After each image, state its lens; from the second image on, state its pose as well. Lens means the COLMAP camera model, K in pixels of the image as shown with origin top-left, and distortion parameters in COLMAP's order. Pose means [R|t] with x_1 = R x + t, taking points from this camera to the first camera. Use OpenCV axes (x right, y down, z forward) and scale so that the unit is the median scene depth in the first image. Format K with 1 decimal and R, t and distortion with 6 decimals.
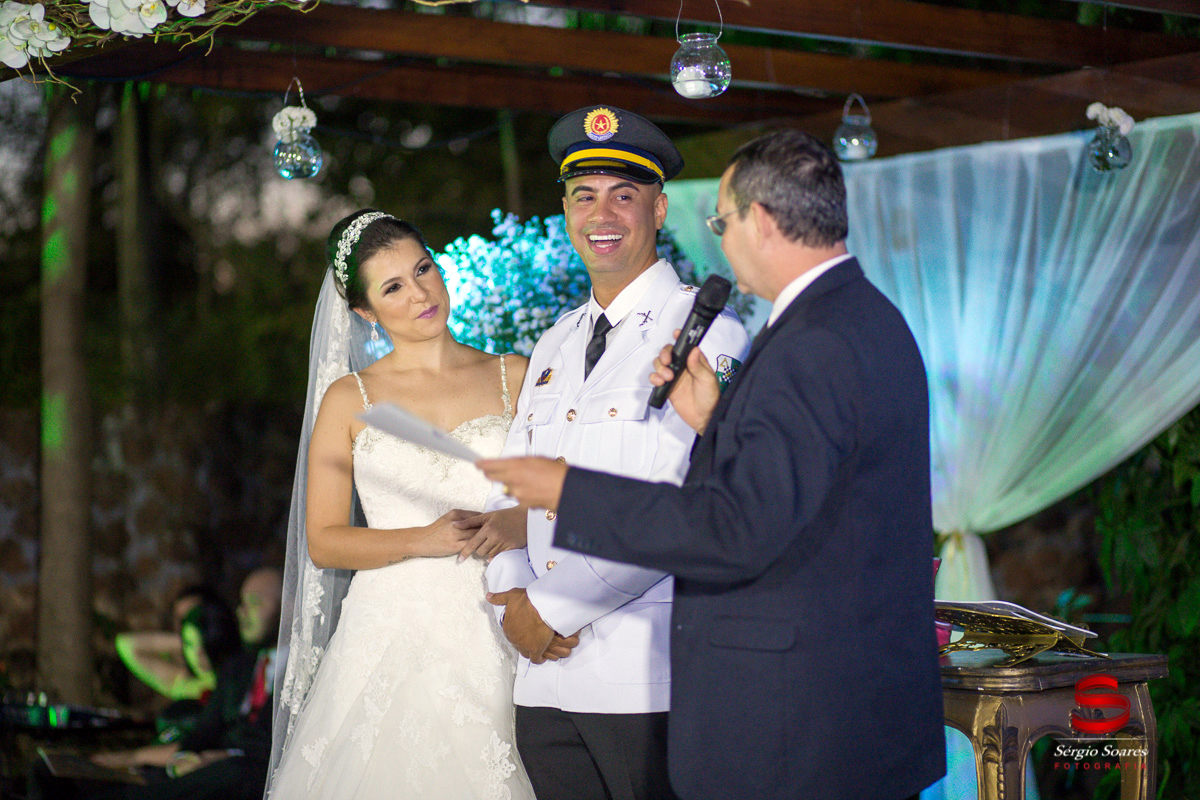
lens RADIAL K [[2800.3, 0, 600.0], [0, 2800.3, 400.0], [0, 0, 1]] dist [-0.107811, -0.493901]
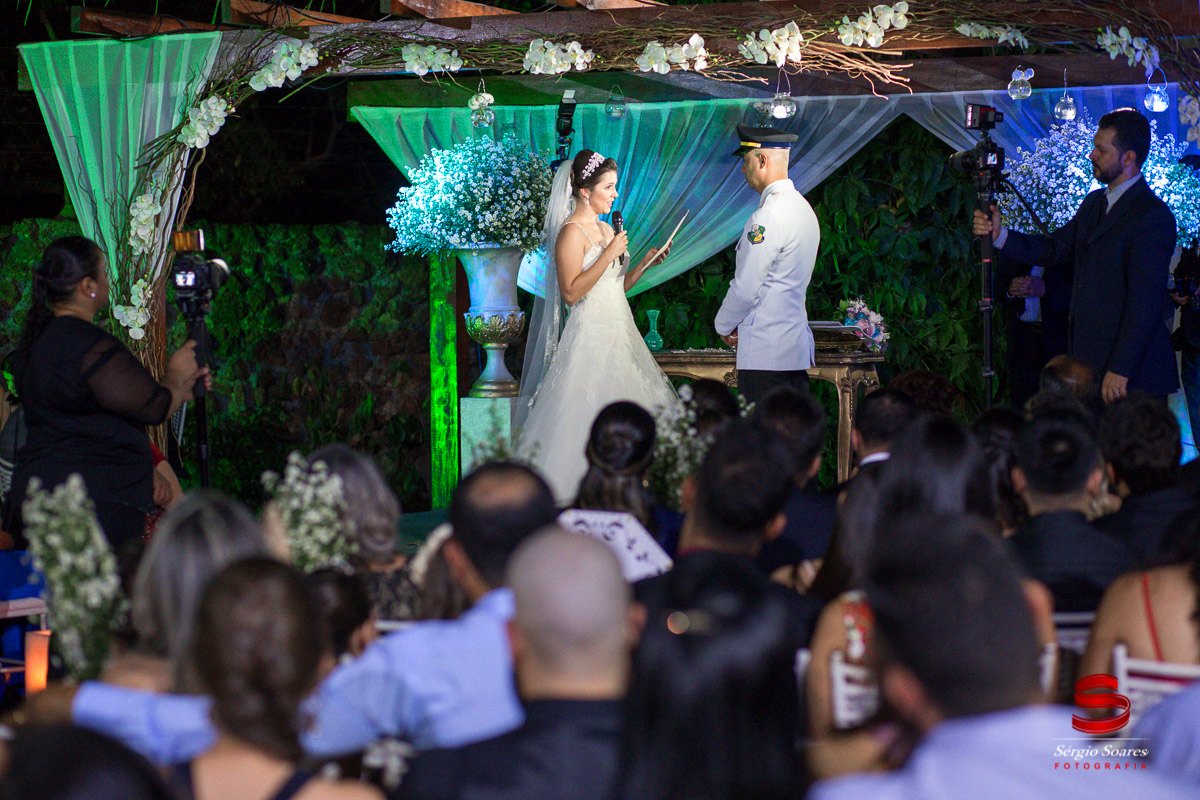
lens RADIAL K [[2893.9, 0, 600.0], [0, 2893.9, 400.0], [0, 0, 1]] dist [-0.103380, -1.072160]
pose [[0.855733, -0.007363, 0.517365, -1.133420], [-0.024363, 0.998216, 0.054504, 0.003161], [-0.516844, -0.059245, 0.854027, -0.875380]]
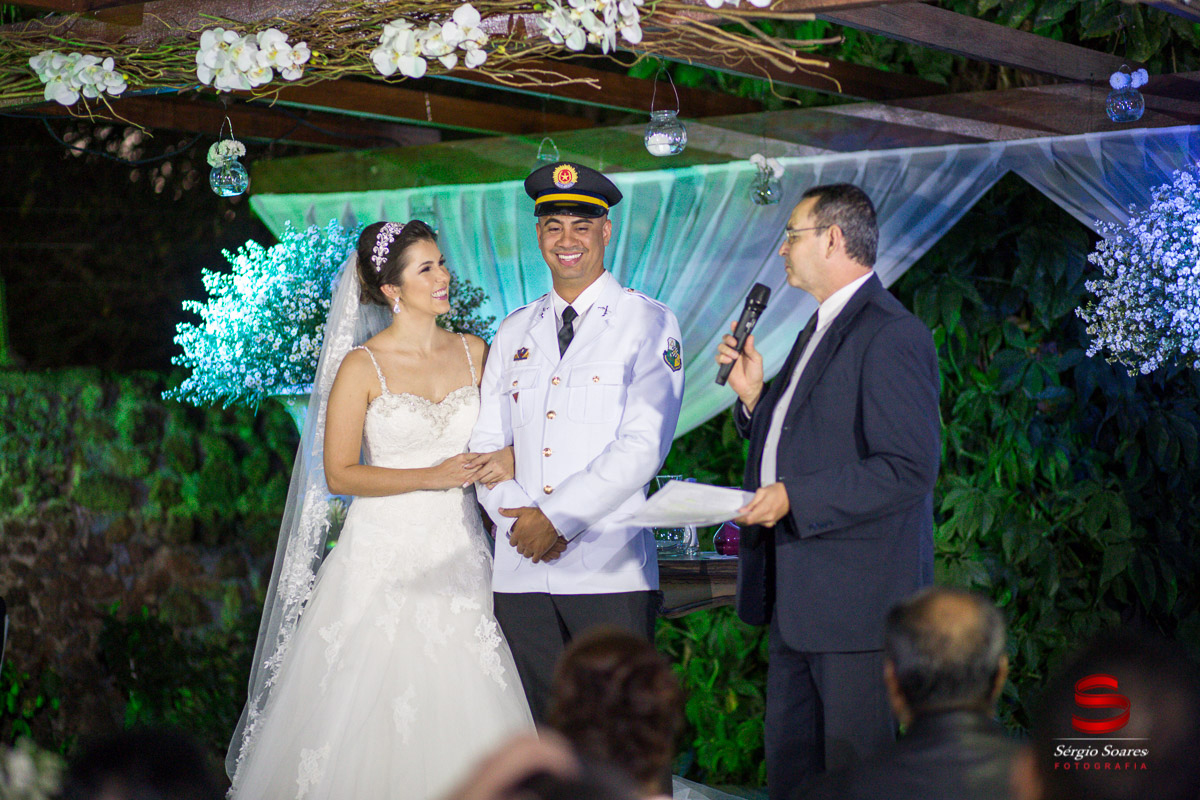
lens RADIAL K [[2893.9, 0, 600.0], [0, 2893.9, 400.0], [0, 0, 1]] dist [-0.103380, -1.072160]
pose [[0.927696, 0.003322, 0.373320, -0.442202], [-0.004567, 0.999987, 0.002453, 0.009099], [-0.373307, -0.003981, 0.927699, -0.279194]]
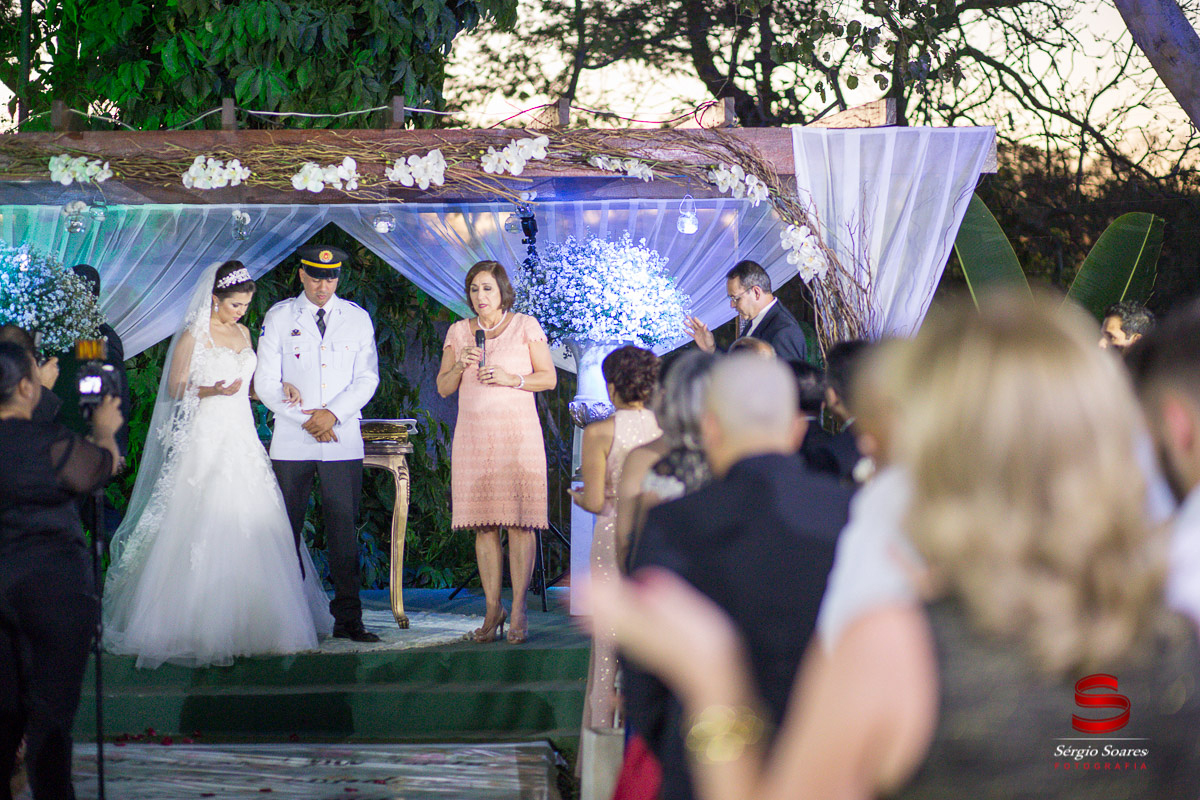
lens RADIAL K [[2893.9, 0, 600.0], [0, 2893.9, 400.0], [0, 0, 1]] dist [-0.103380, -1.072160]
pose [[0.527129, 0.003508, 0.849778, -1.785001], [-0.031907, 0.999368, 0.015667, 0.002379], [-0.849186, -0.035373, 0.526907, -0.534251]]
